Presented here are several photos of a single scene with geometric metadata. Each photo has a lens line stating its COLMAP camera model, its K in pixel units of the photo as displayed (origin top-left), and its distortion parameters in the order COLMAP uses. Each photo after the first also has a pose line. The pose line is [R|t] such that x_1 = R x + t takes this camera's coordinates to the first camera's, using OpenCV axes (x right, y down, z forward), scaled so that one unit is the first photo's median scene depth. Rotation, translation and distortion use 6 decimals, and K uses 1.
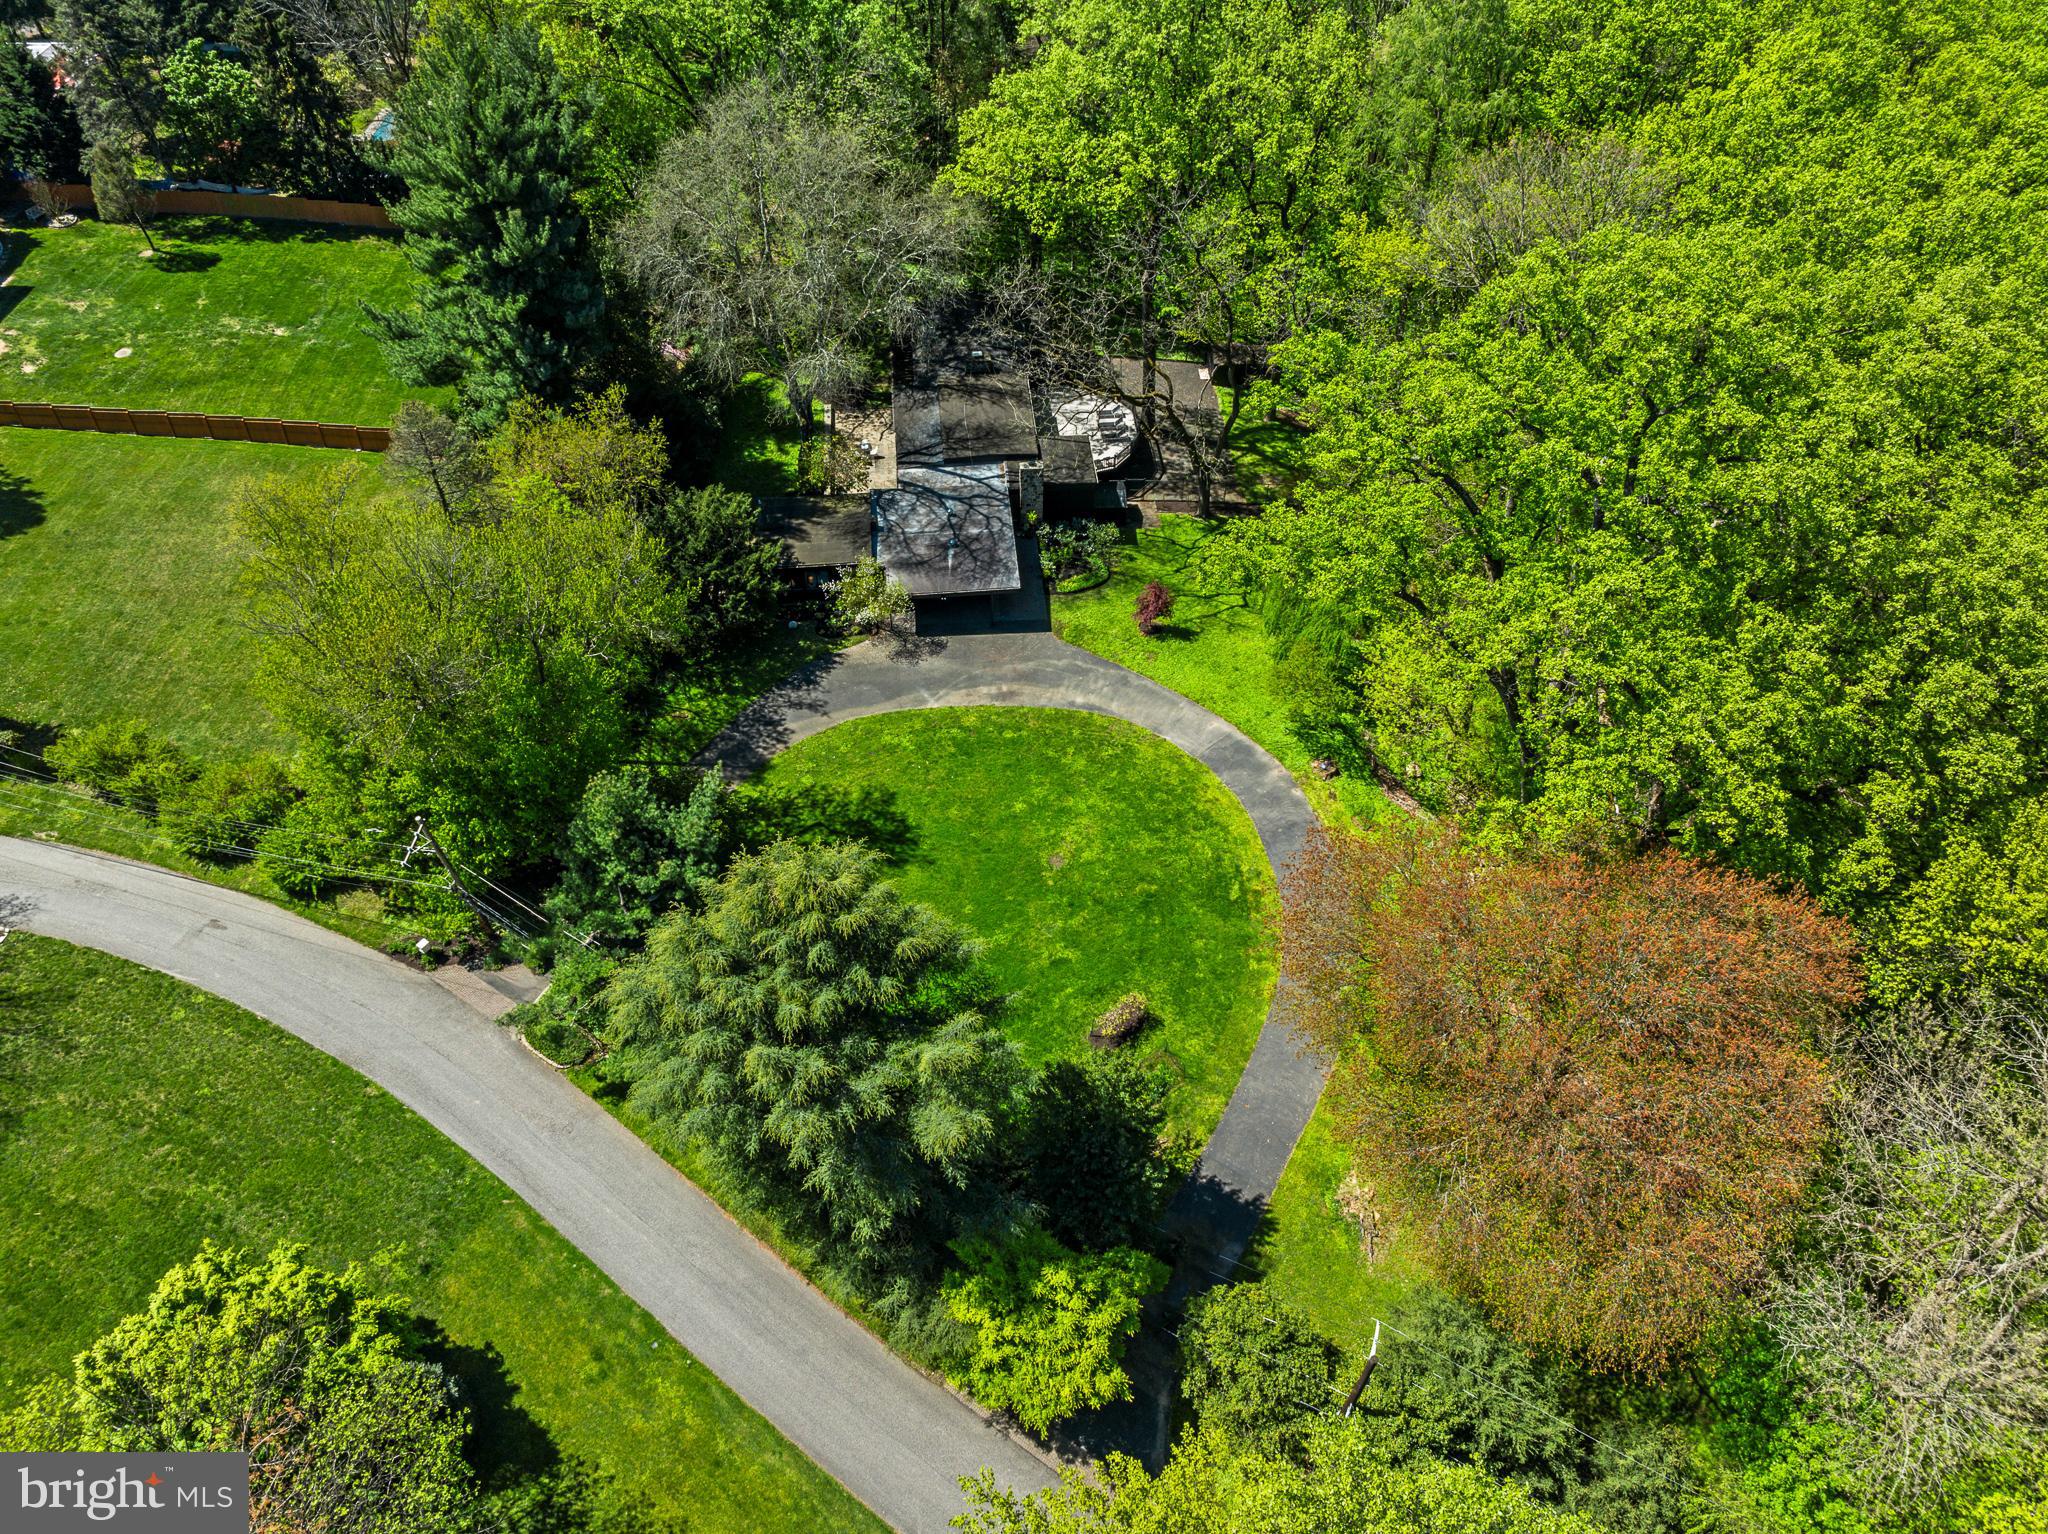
lens RADIAL K [[1451.6, 0, 1013.9], [0, 1451.6, 766.3], [0, 0, 1]] dist [-0.034647, 0.000694]
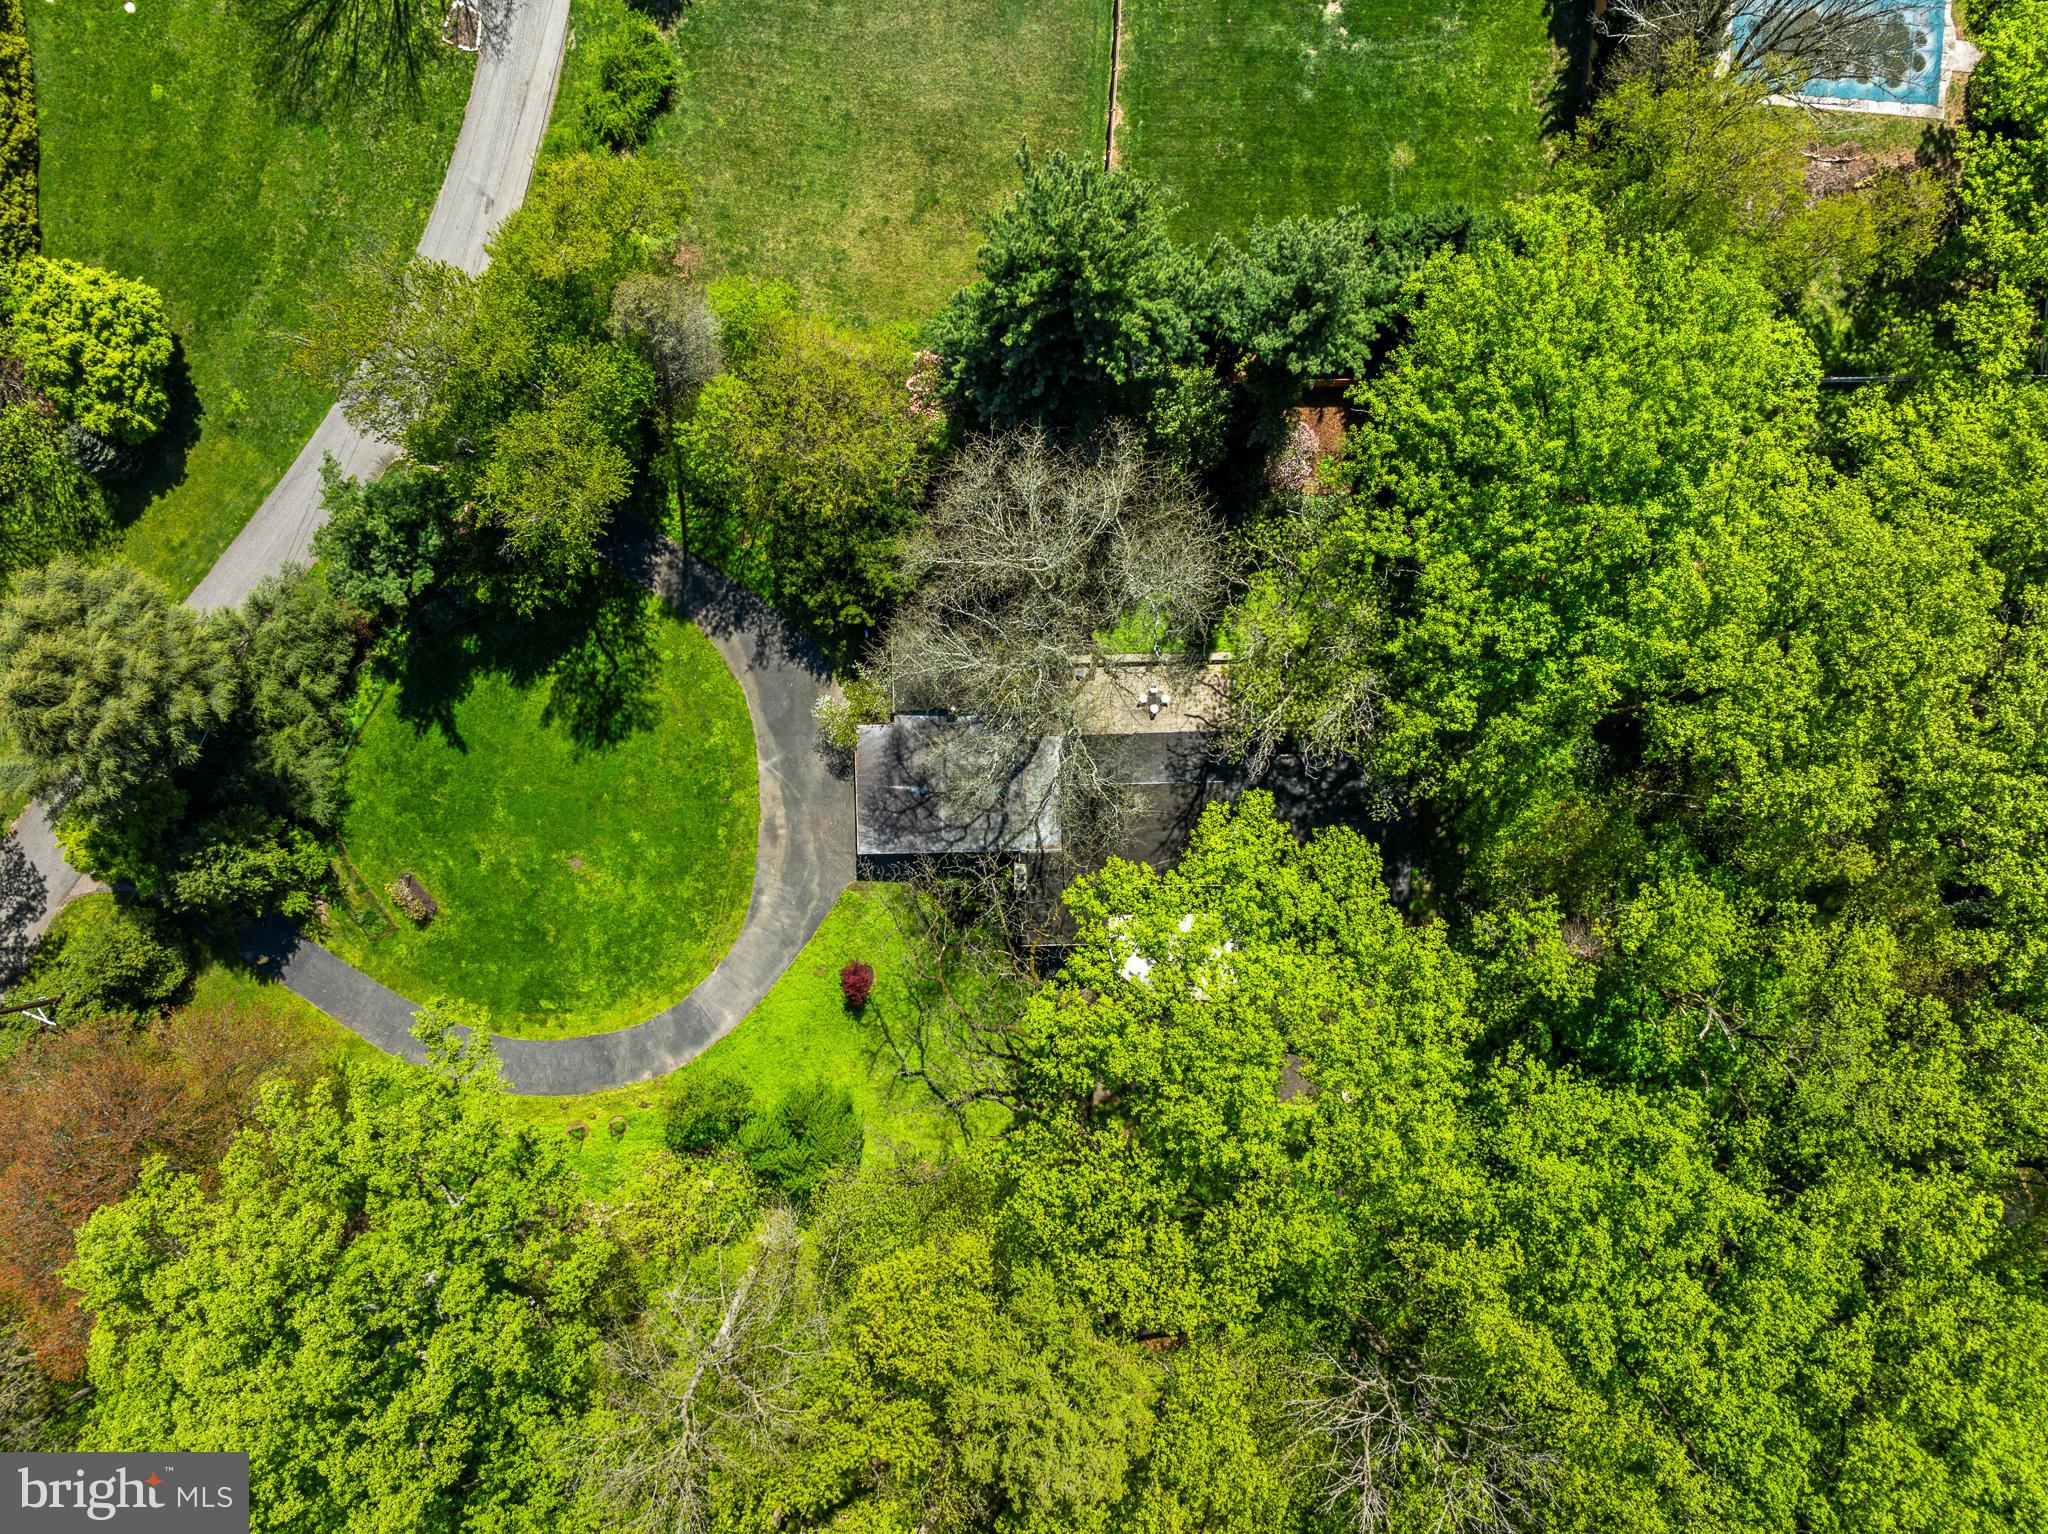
lens RADIAL K [[1448.9, 0, 1009.5], [0, 1448.9, 767.7], [0, 0, 1]] dist [-0.032739, -0.003278]
pose [[-0.057902, 0.998321, 0.001552, -0.065636], [-0.726905, -0.043226, 0.685376, -0.918231], [0.684292, 0.038557, 0.728188, 0.325412]]
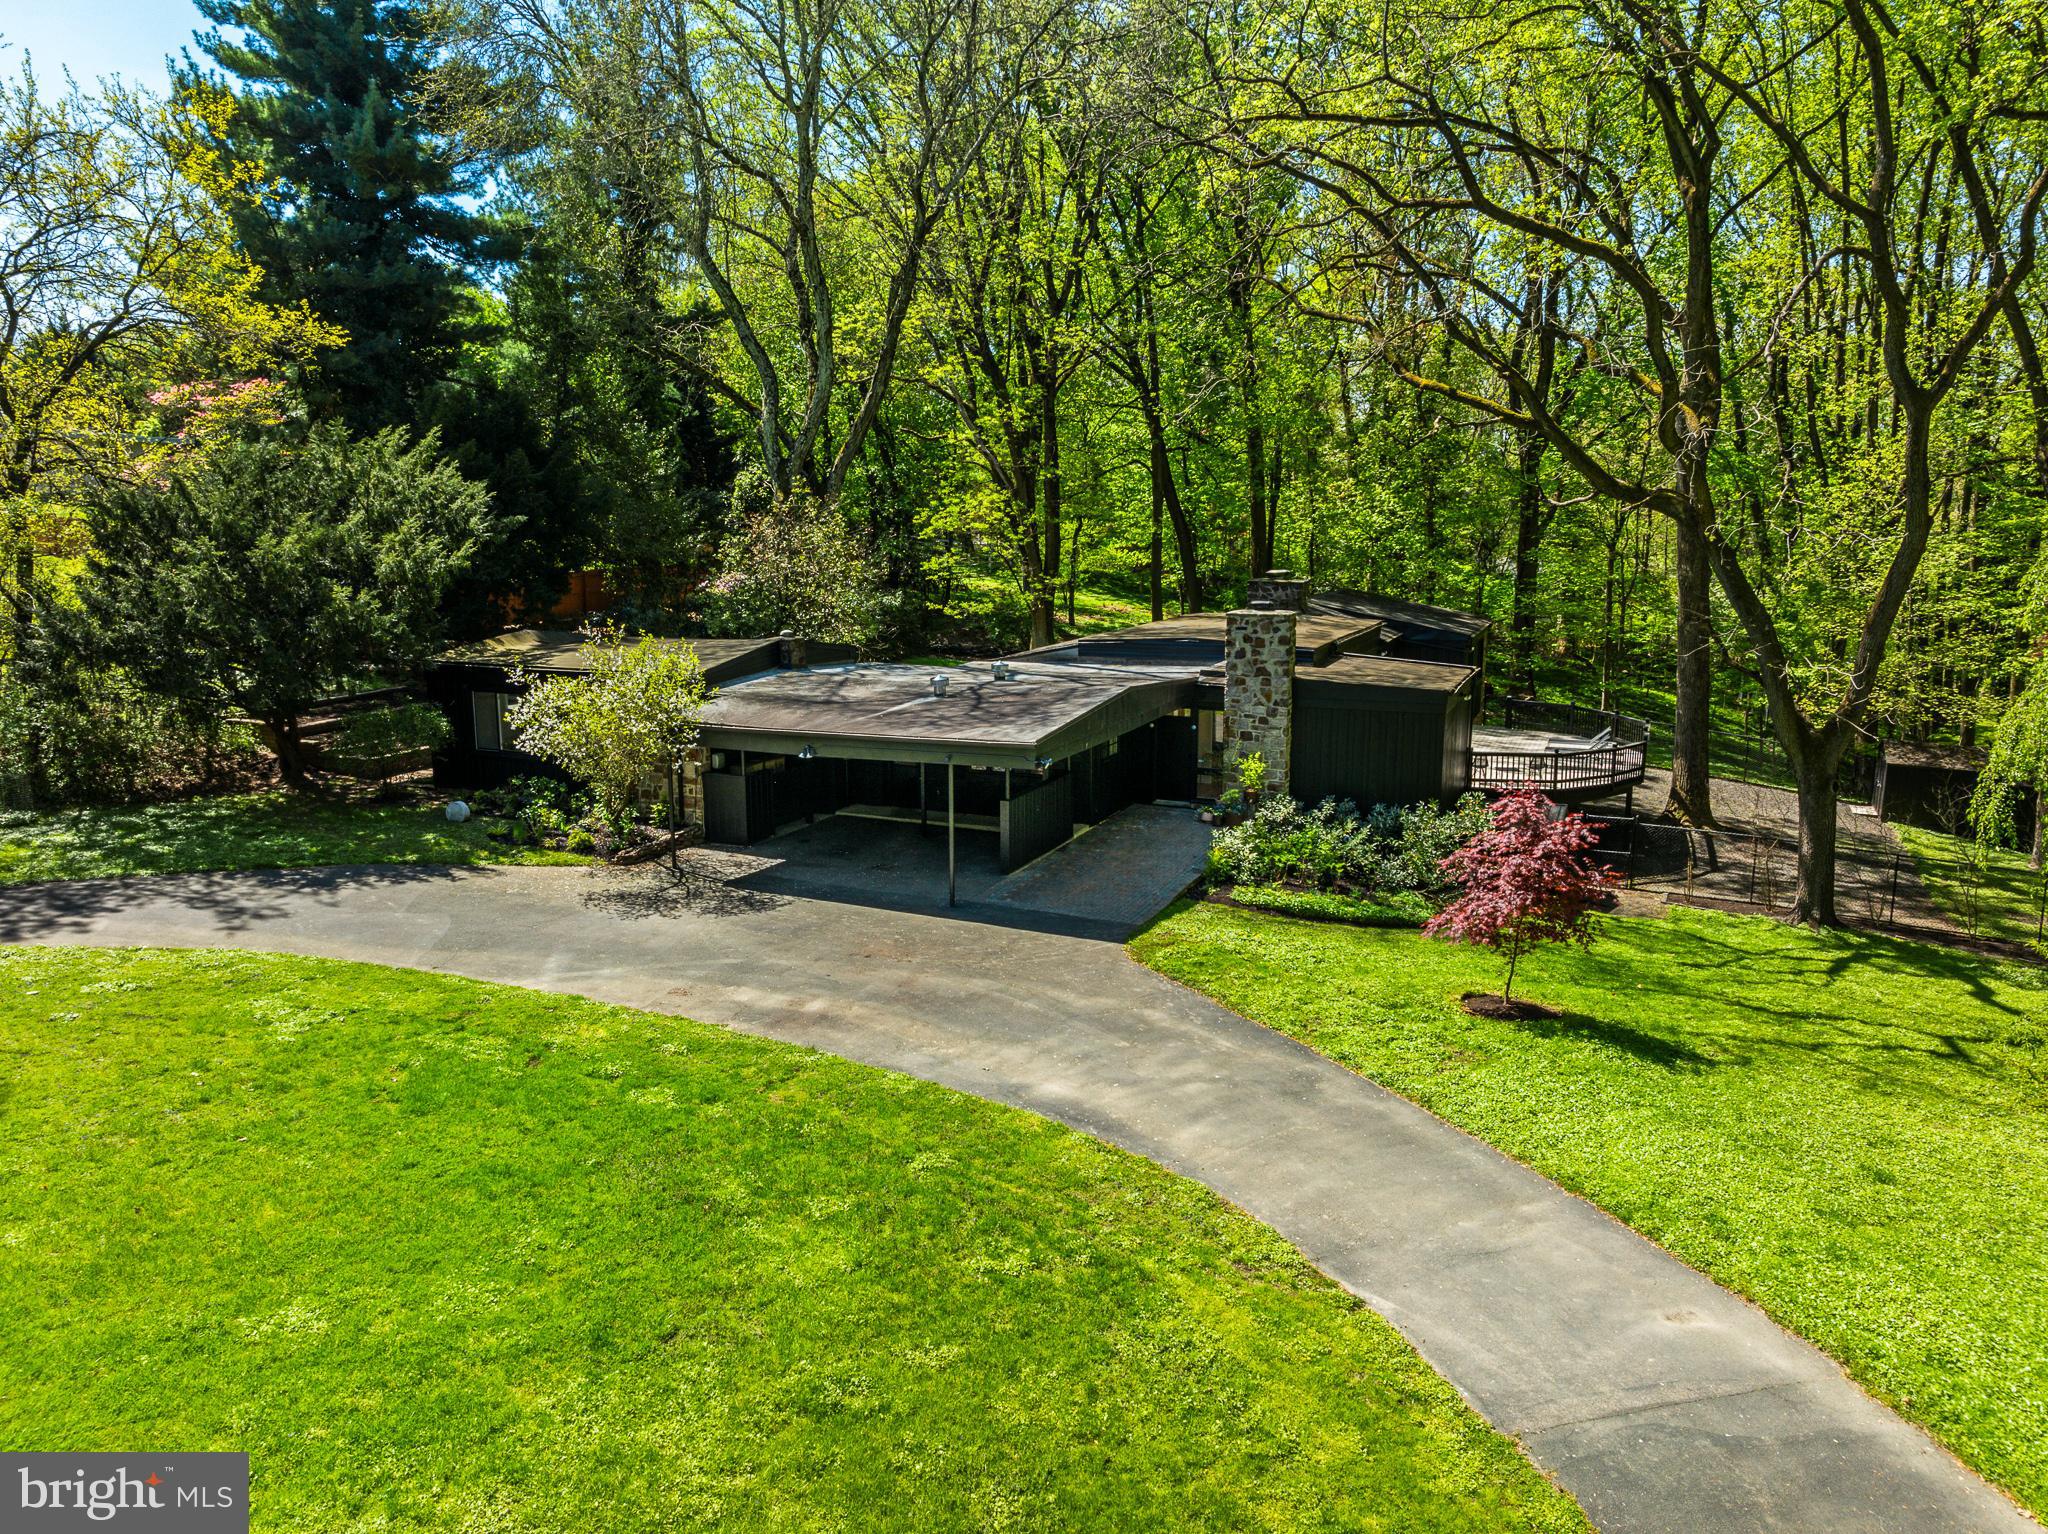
lens RADIAL K [[1448.9, 0, 1009.5], [0, 1448.9, 767.7], [0, 0, 1]] dist [-0.032739, -0.003278]
pose [[0.881863, 0.084901, -0.463798, 0.136687], [-0.345428, 0.785859, -0.512938, 0.031350], [0.320931, 0.612550, 0.722348, 0.803179]]
